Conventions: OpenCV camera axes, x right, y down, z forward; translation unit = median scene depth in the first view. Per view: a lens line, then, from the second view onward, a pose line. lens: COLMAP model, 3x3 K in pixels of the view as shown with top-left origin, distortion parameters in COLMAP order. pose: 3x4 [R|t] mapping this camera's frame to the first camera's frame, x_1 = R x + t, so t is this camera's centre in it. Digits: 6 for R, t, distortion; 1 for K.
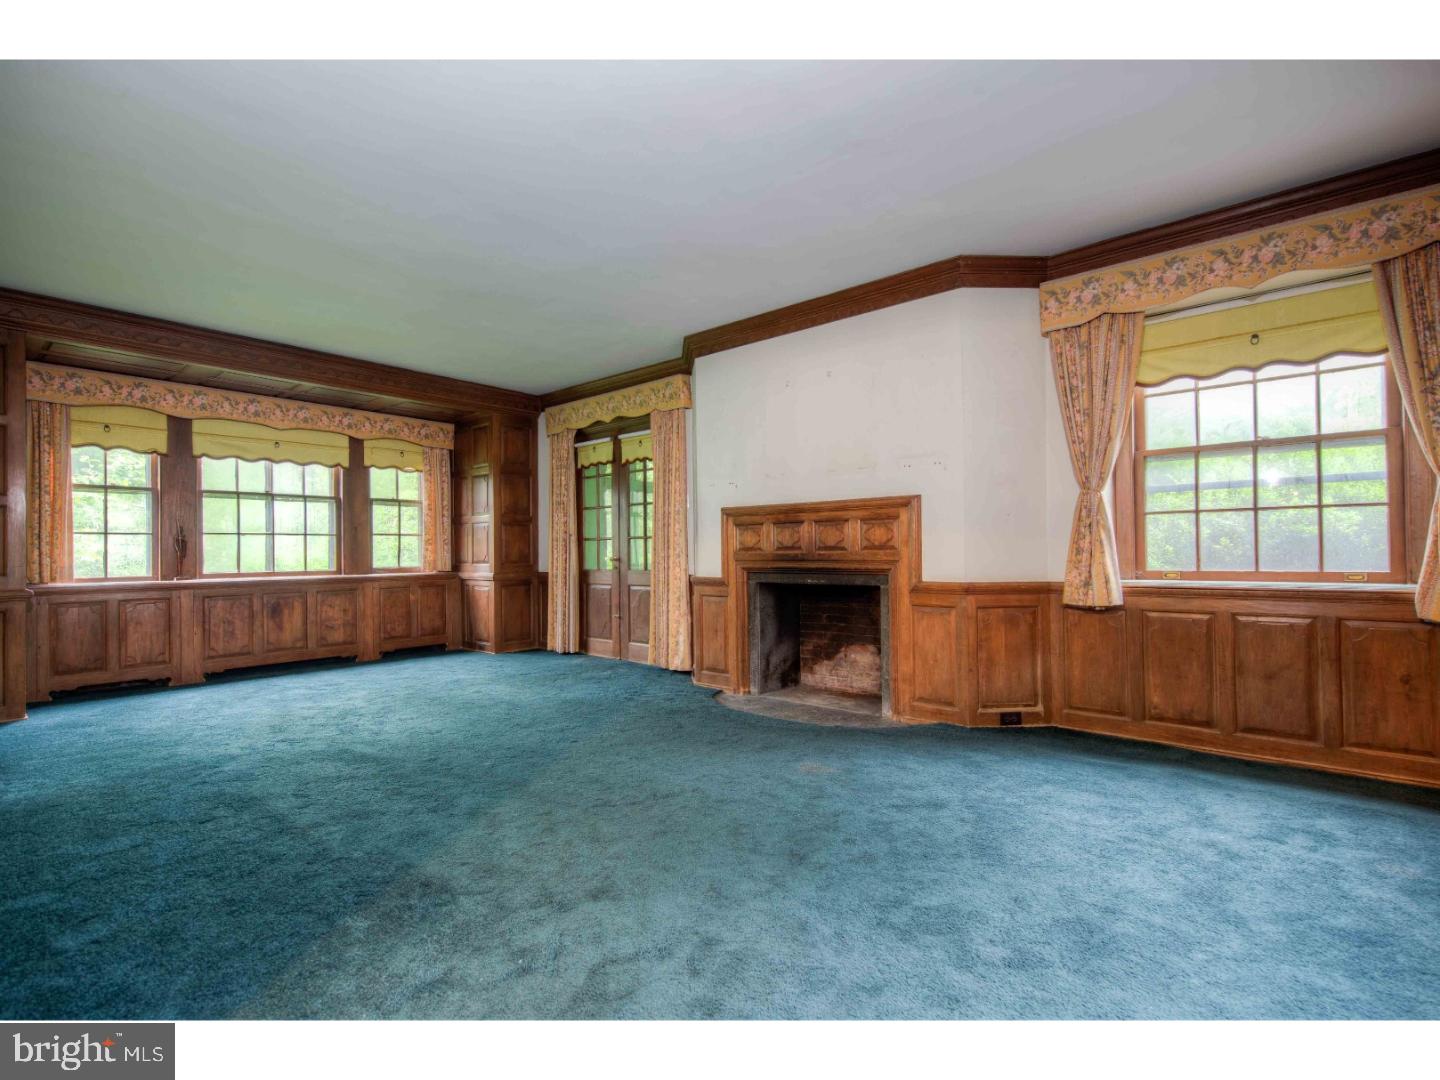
lens RADIAL K [[619.7, 0, 720.0], [0, 619.7, 540.0], [0, 0, 1]] dist [-0.001034, -0.000140]
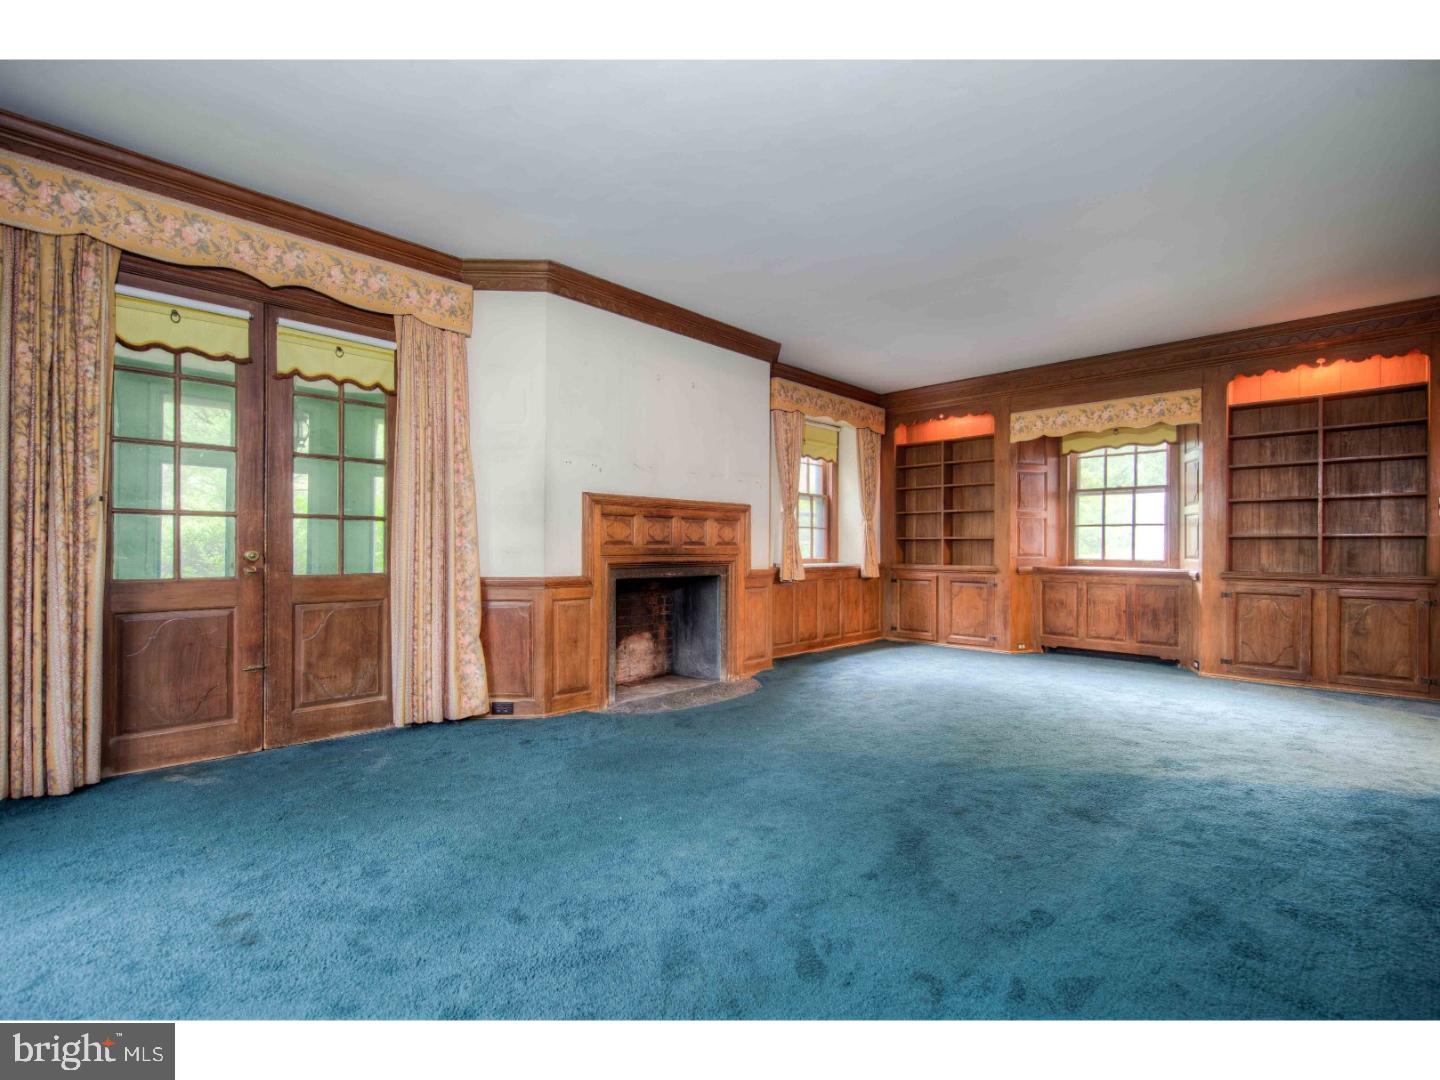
lens RADIAL K [[689.2, 0, 720.0], [0, 689.2, 540.0], [0, 0, 1]] dist [0.000945, 0.000314]
pose [[0.070594, 0.015558, 0.997384, -0.996409], [-0.027905, 0.999518, -0.013617, 0.021458], [-0.997115, -0.026870, 0.070995, 0.822628]]
